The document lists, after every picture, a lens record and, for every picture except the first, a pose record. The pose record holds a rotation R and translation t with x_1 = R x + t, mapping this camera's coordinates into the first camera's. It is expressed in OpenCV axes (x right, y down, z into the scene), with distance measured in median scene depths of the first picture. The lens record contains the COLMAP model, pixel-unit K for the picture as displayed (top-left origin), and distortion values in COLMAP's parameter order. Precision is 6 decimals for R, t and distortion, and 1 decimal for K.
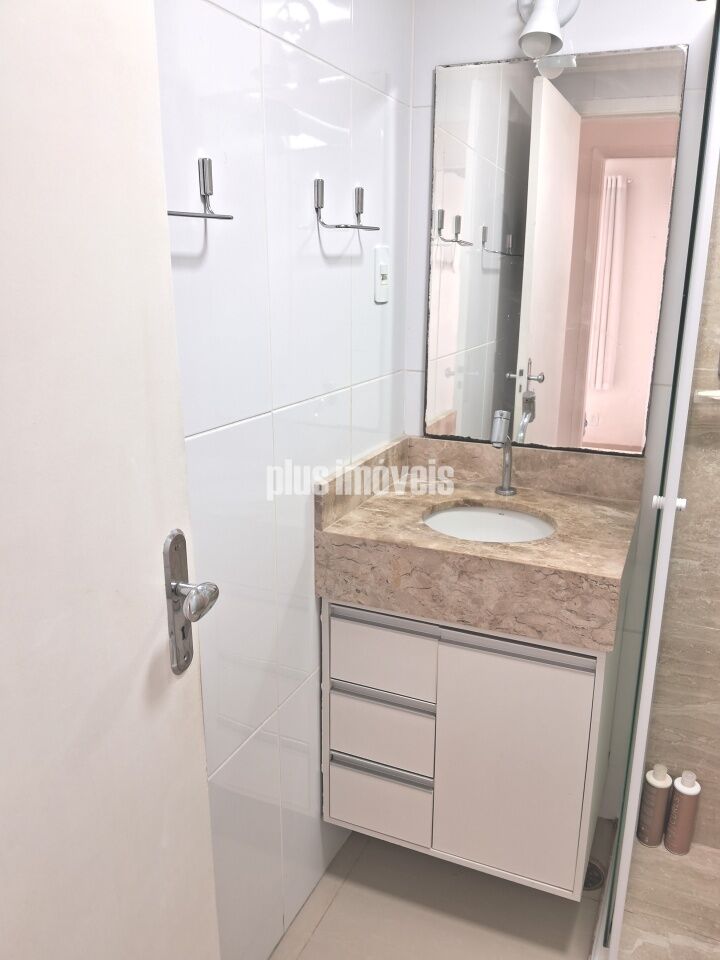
lens RADIAL K [[756.1, 0, 353.9], [0, 756.1, 489.0], [0, 0, 1]] dist [0.062183, -0.137678]
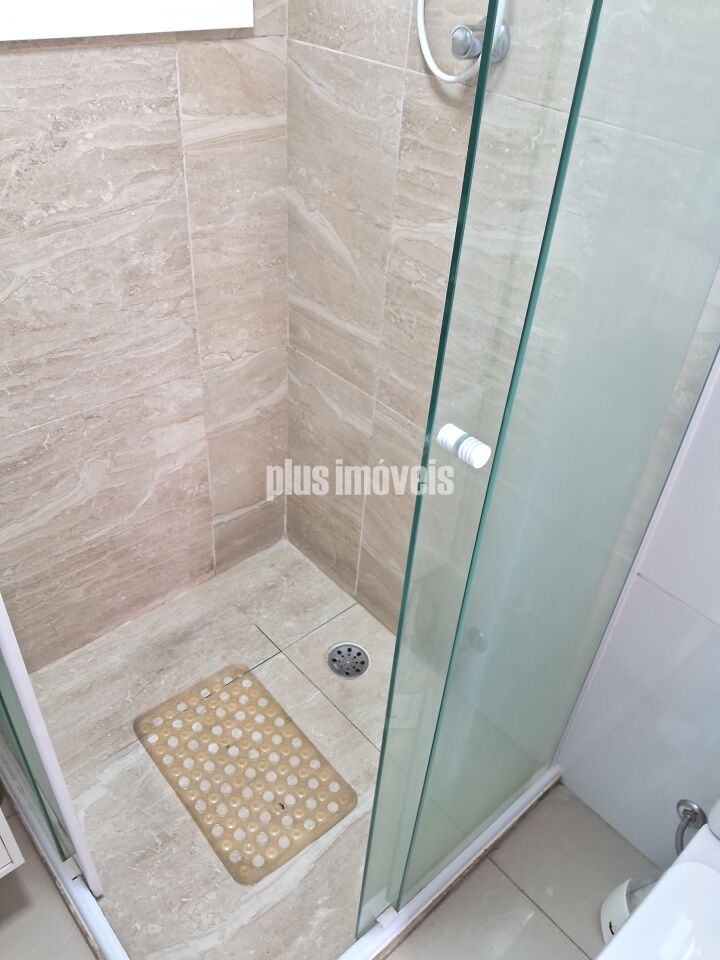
lens RADIAL K [[756.1, 0, 360.9], [0, 756.1, 489.4], [0, 0, 1]] dist [0.062183, -0.137678]
pose [[0.399955, -0.550980, 0.732432, 0.074481], [0.201035, 0.832409, 0.516411, -0.095451], [-0.894215, -0.059297, 0.443692, 0.352718]]
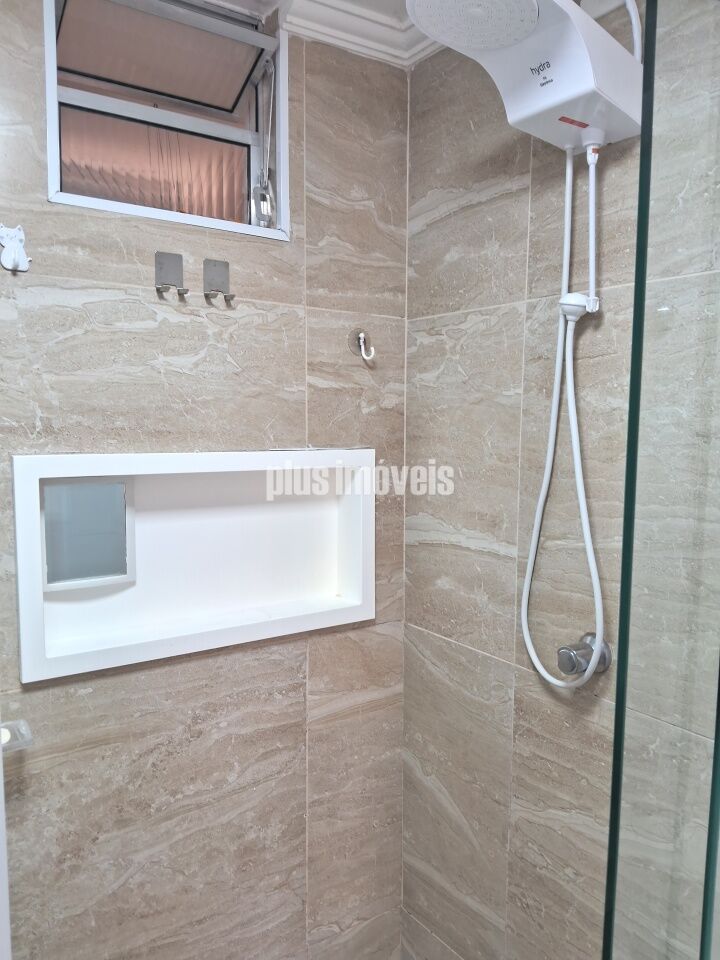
lens RADIAL K [[756.1, 0, 359.8], [0, 756.1, 480.8], [0, 0, 1]] dist [0.062183, -0.137678]
pose [[0.515376, -0.074125, 0.853752, 0.104774], [0.236813, 0.969777, -0.058756, -0.220001], [-0.823594, 0.232462, 0.517354, 0.341648]]
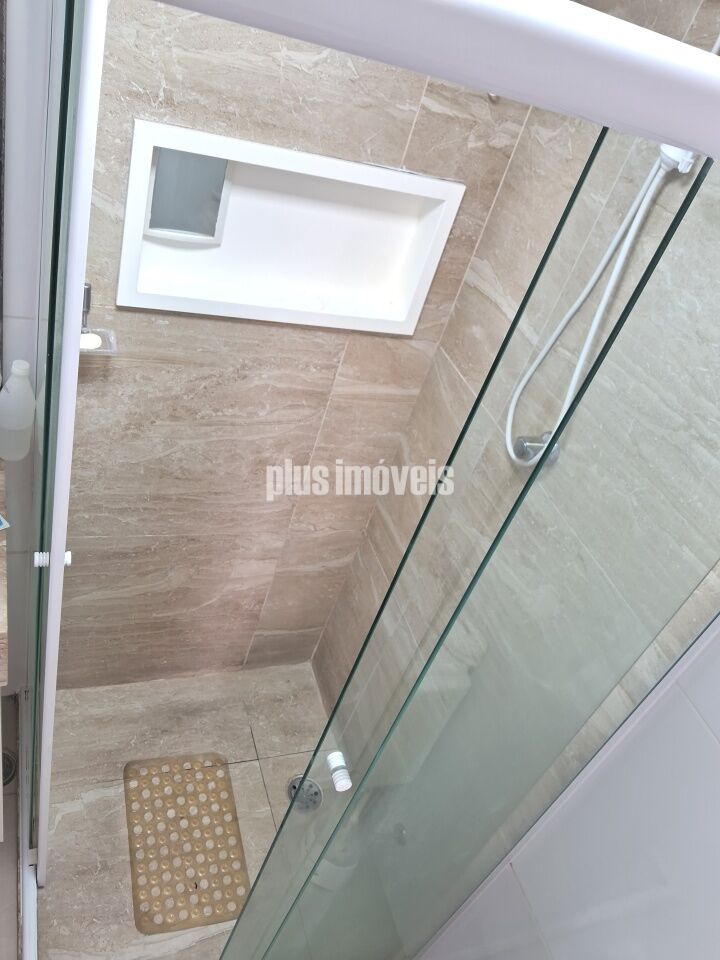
lens RADIAL K [[756.1, 0, 357.3], [0, 756.1, 487.9], [0, 0, 1]] dist [0.062183, -0.137678]
pose [[0.696779, -0.271185, 0.664046, 0.071312], [-0.080484, 0.890371, 0.448064, -0.380316], [-0.712756, -0.365646, 0.598566, 0.188451]]
